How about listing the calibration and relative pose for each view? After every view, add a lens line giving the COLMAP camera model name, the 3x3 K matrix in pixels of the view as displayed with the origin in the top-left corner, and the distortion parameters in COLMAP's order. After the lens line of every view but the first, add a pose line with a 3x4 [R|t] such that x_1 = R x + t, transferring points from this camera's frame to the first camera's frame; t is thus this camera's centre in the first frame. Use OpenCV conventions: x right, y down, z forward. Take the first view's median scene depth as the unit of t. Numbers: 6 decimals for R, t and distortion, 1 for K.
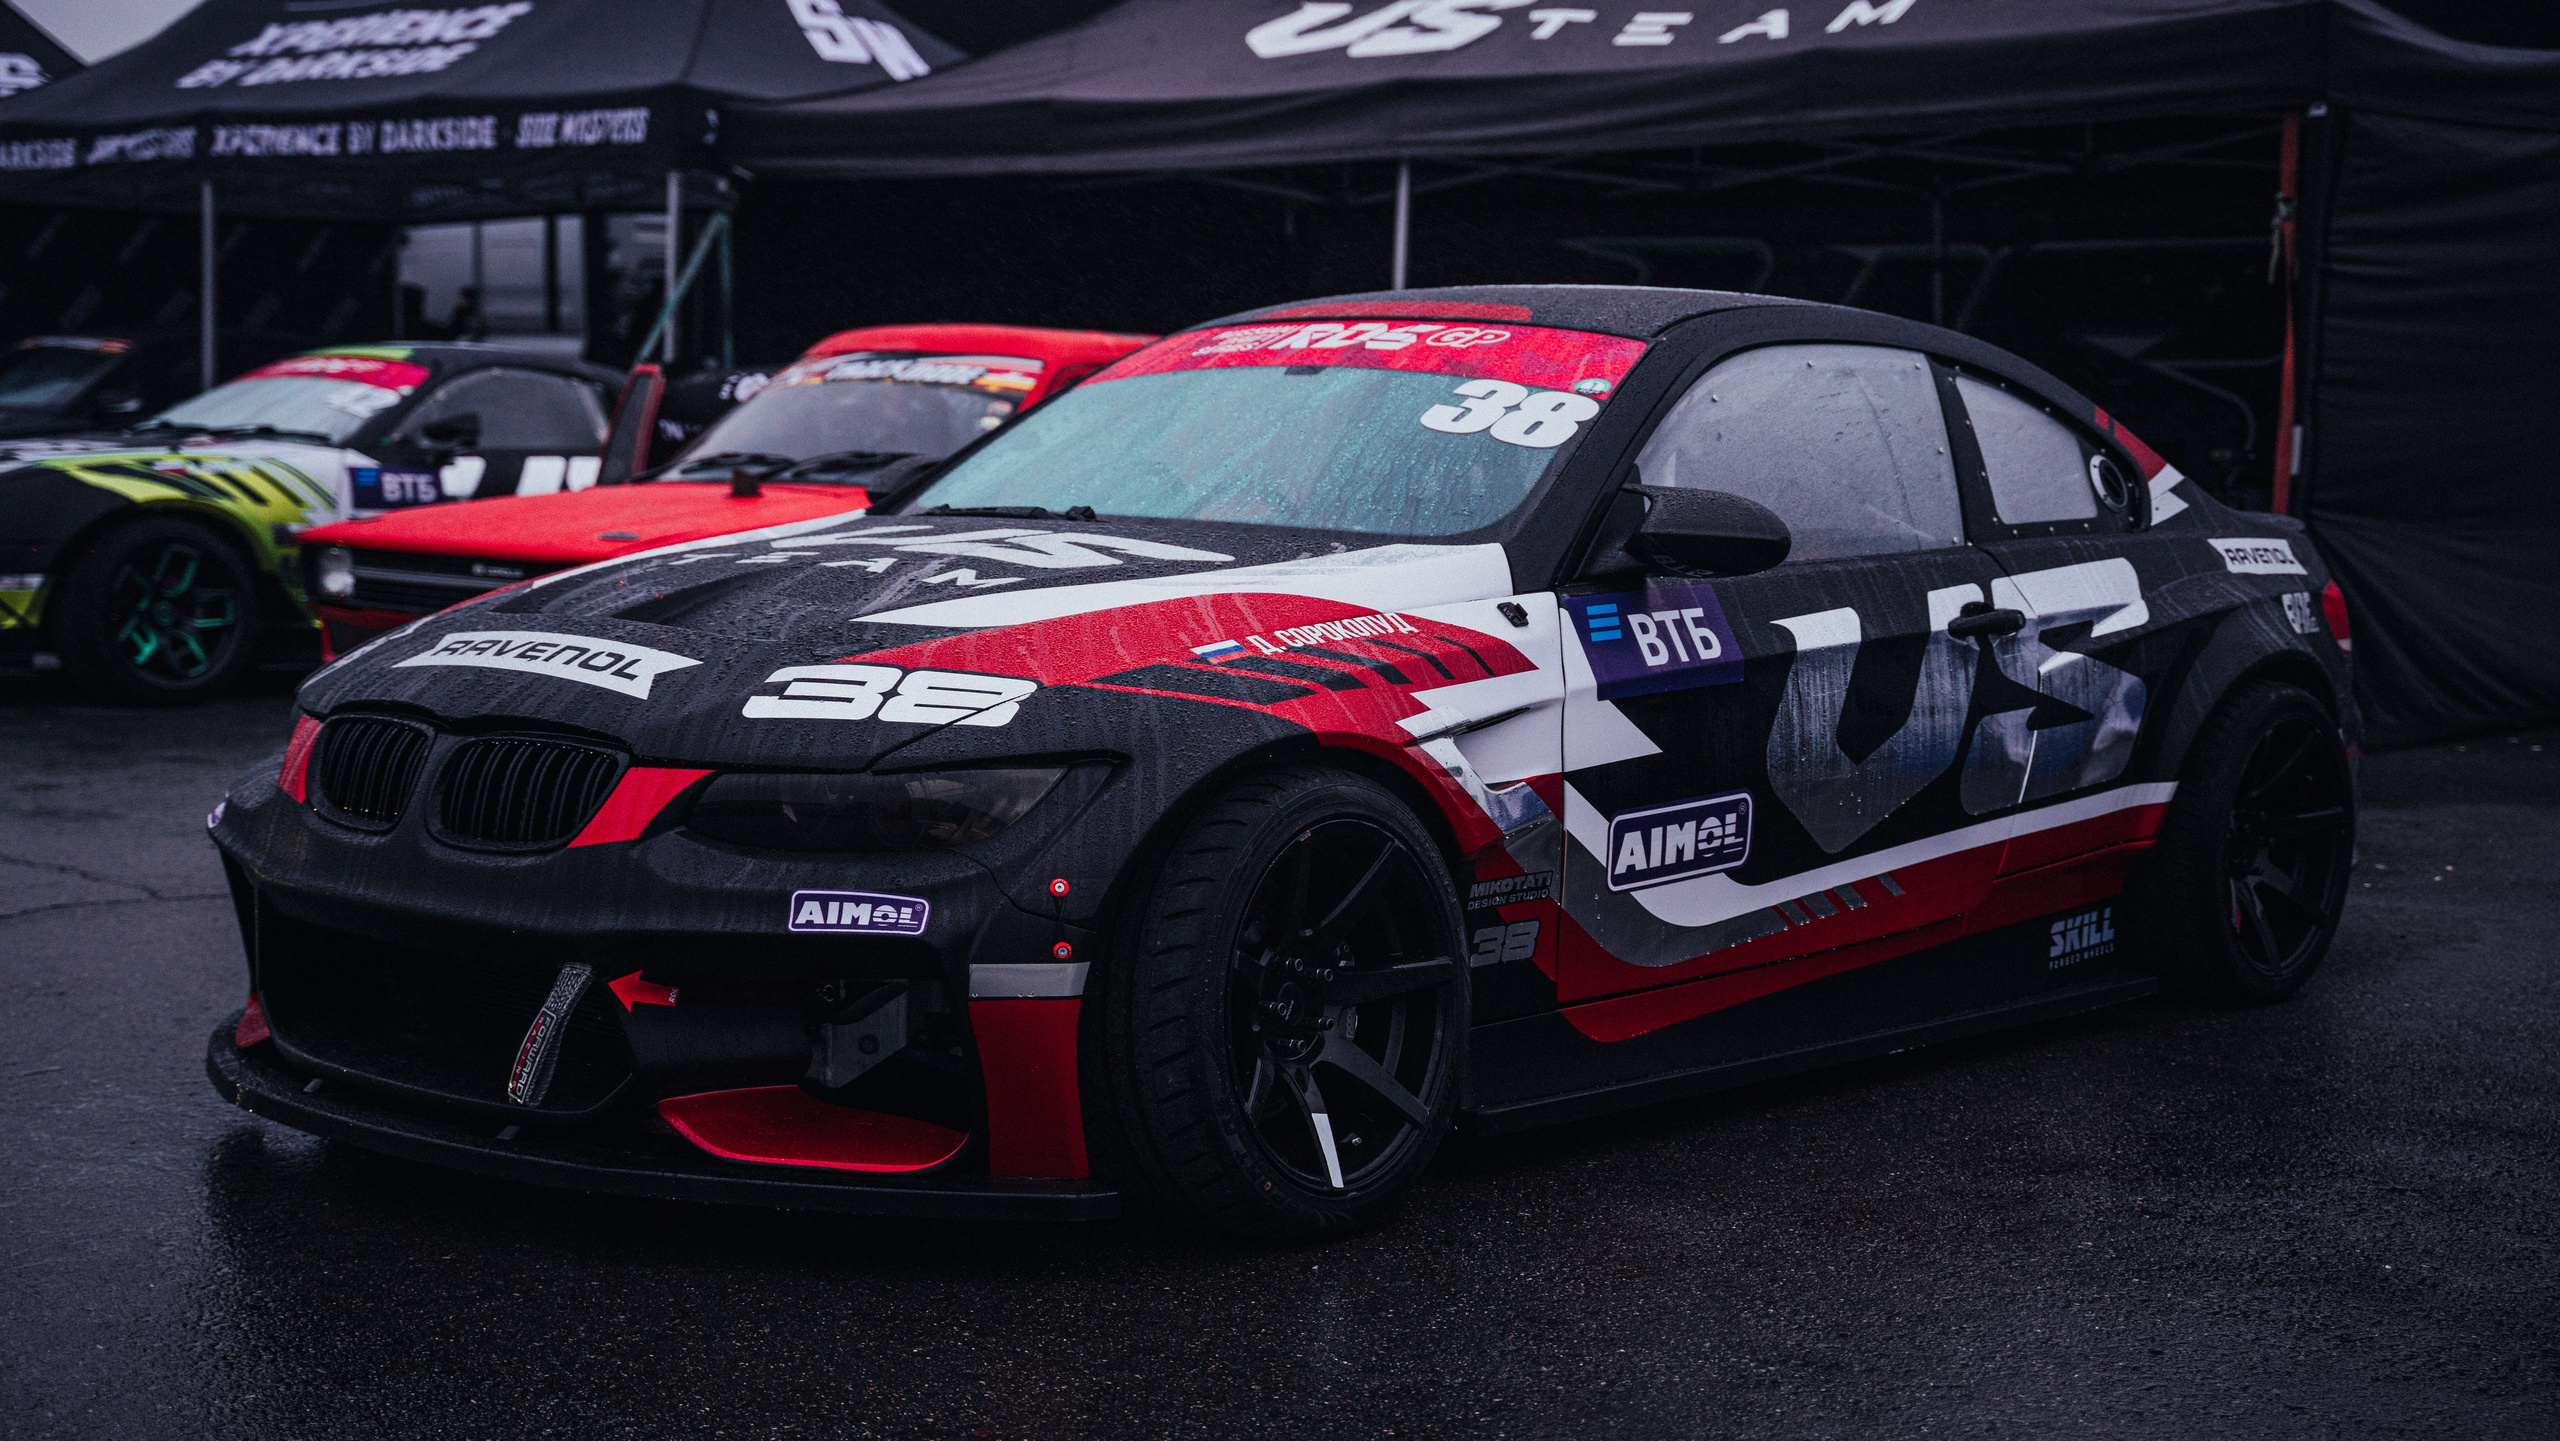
lens RADIAL K [[3467.6, 0, 1280.0], [0, 3467.6, 720.5], [0, 0, 1]] dist [0.055638, 0.170486]
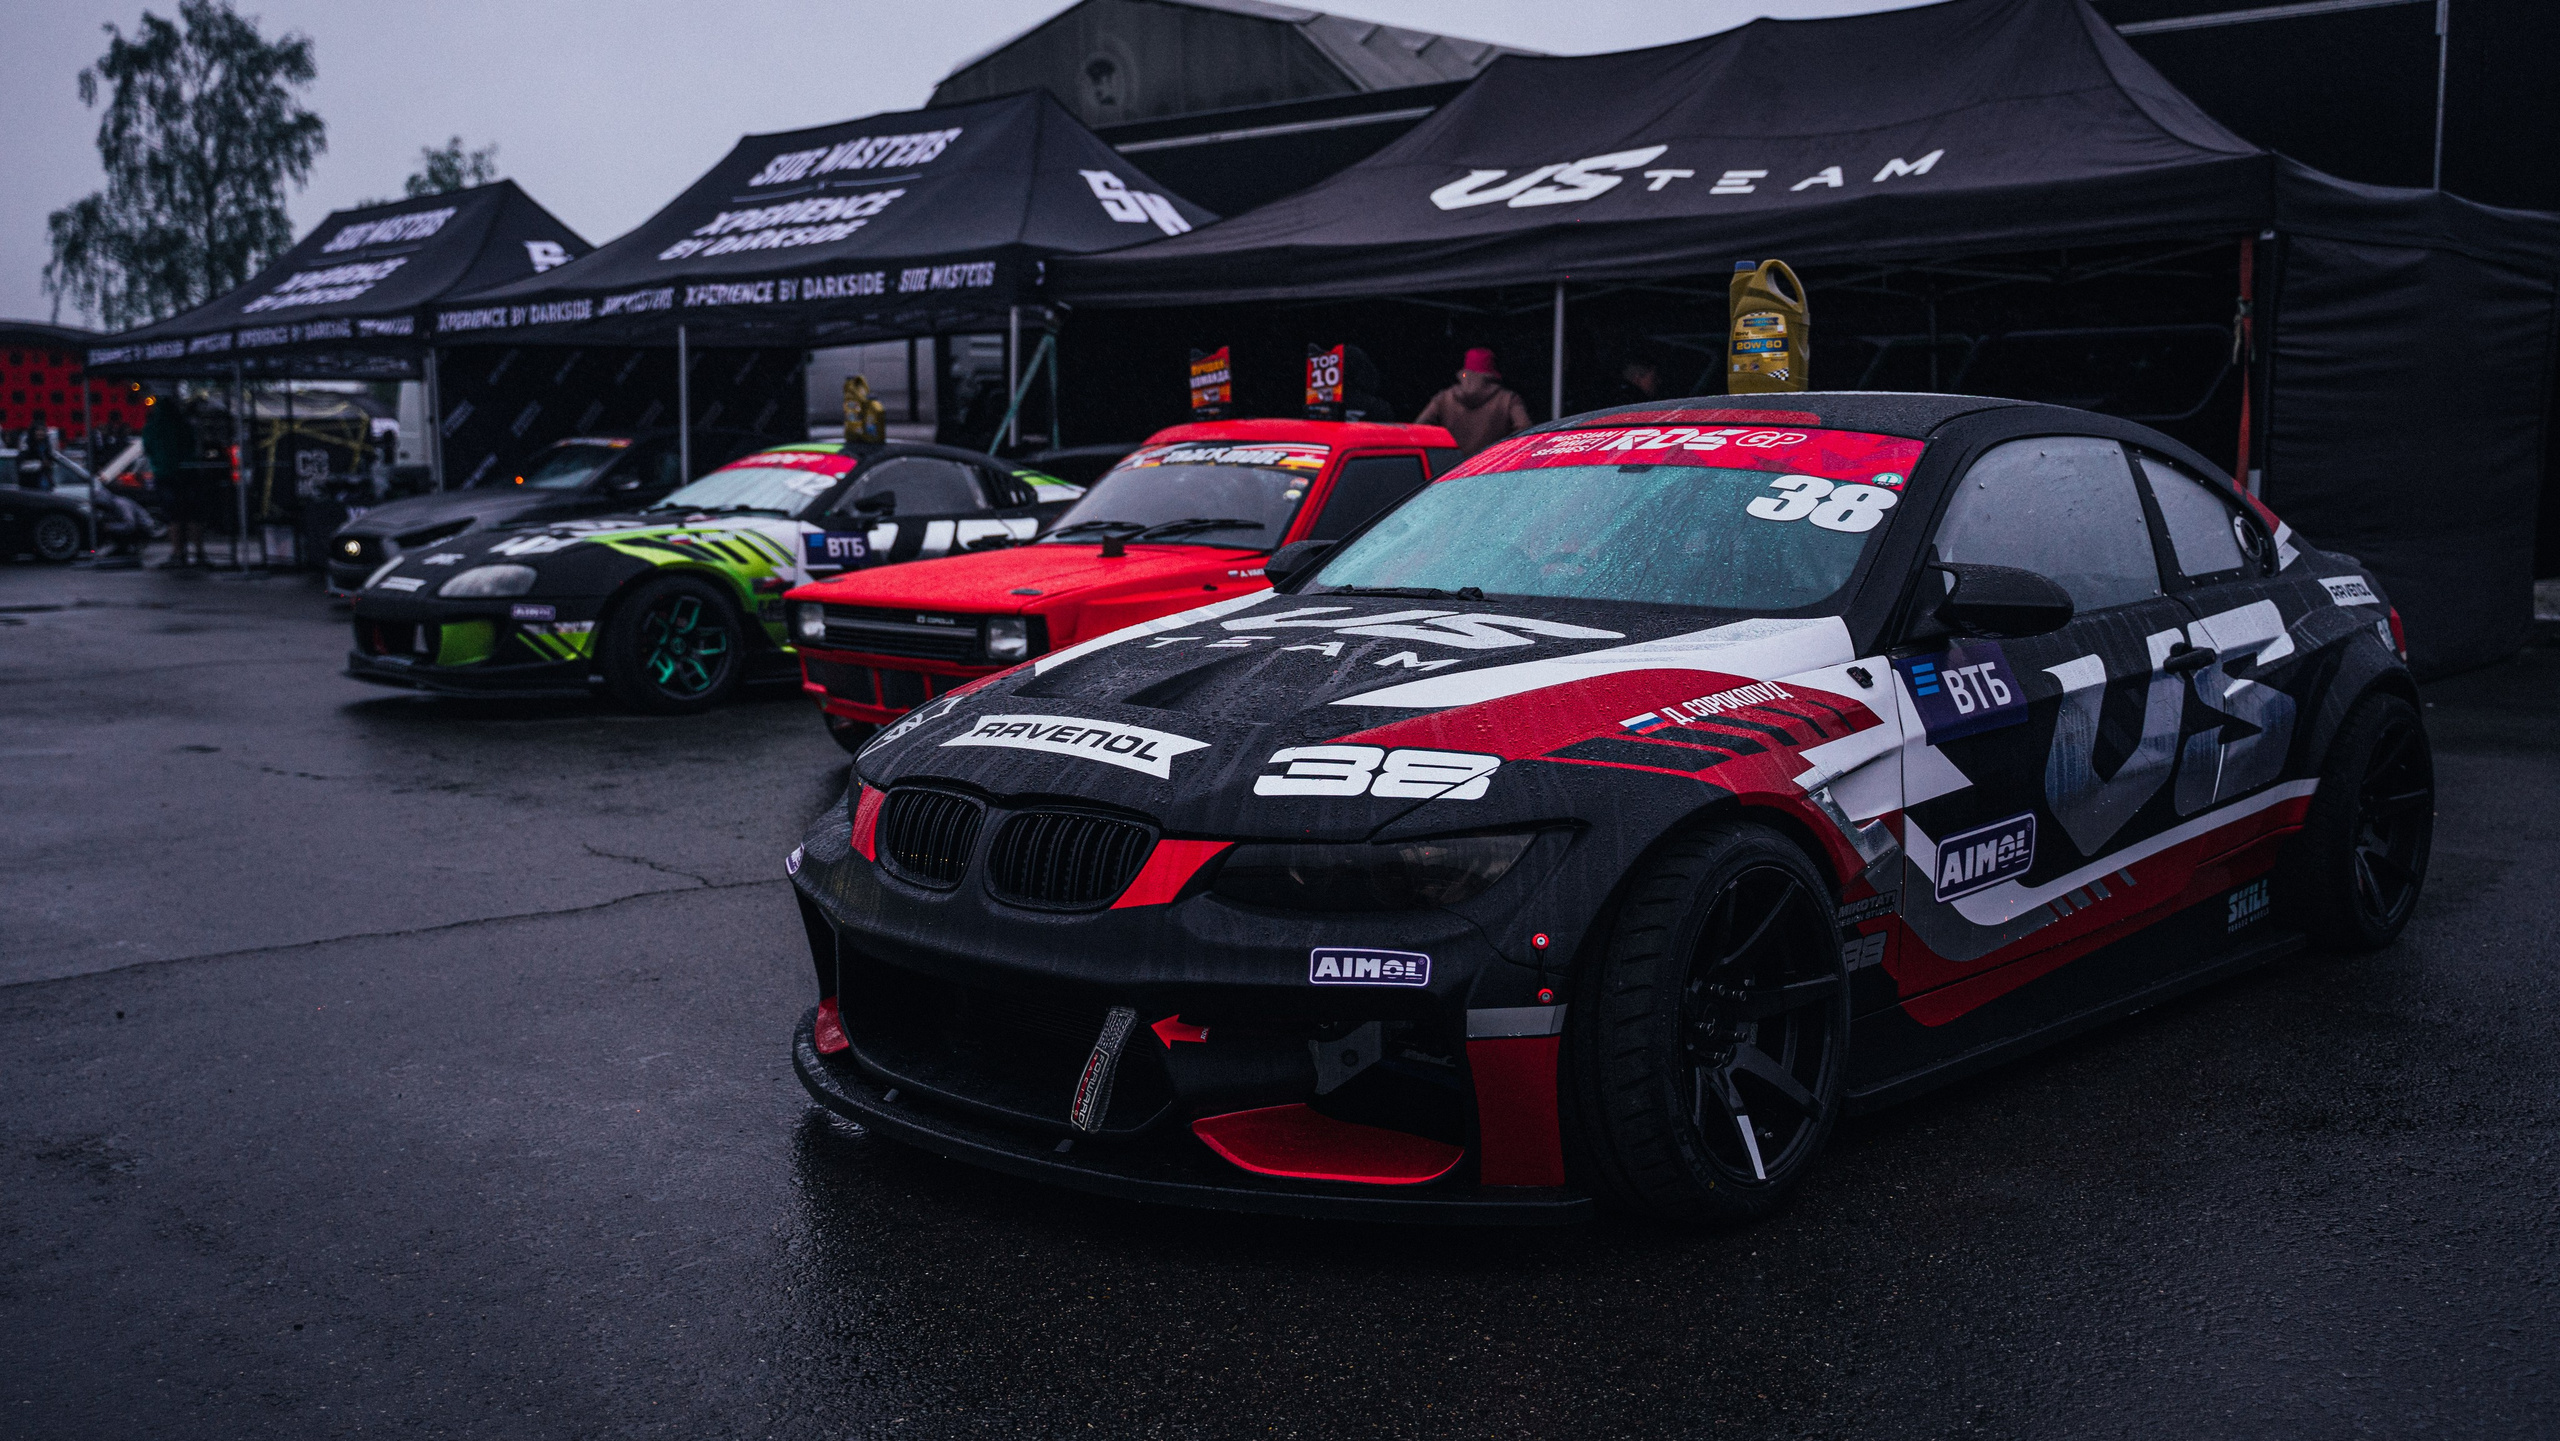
lens RADIAL K [[2410.5, 0, 1299.1], [0, 2410.5, 716.8], [0, 0, 1]] dist [-0.057915, 0.006217]
pose [[0.998942, -0.022183, -0.040284, -0.087380], [0.022977, 0.999549, 0.019341, -0.035115], [0.039836, -0.020246, 0.999001, 0.153842]]
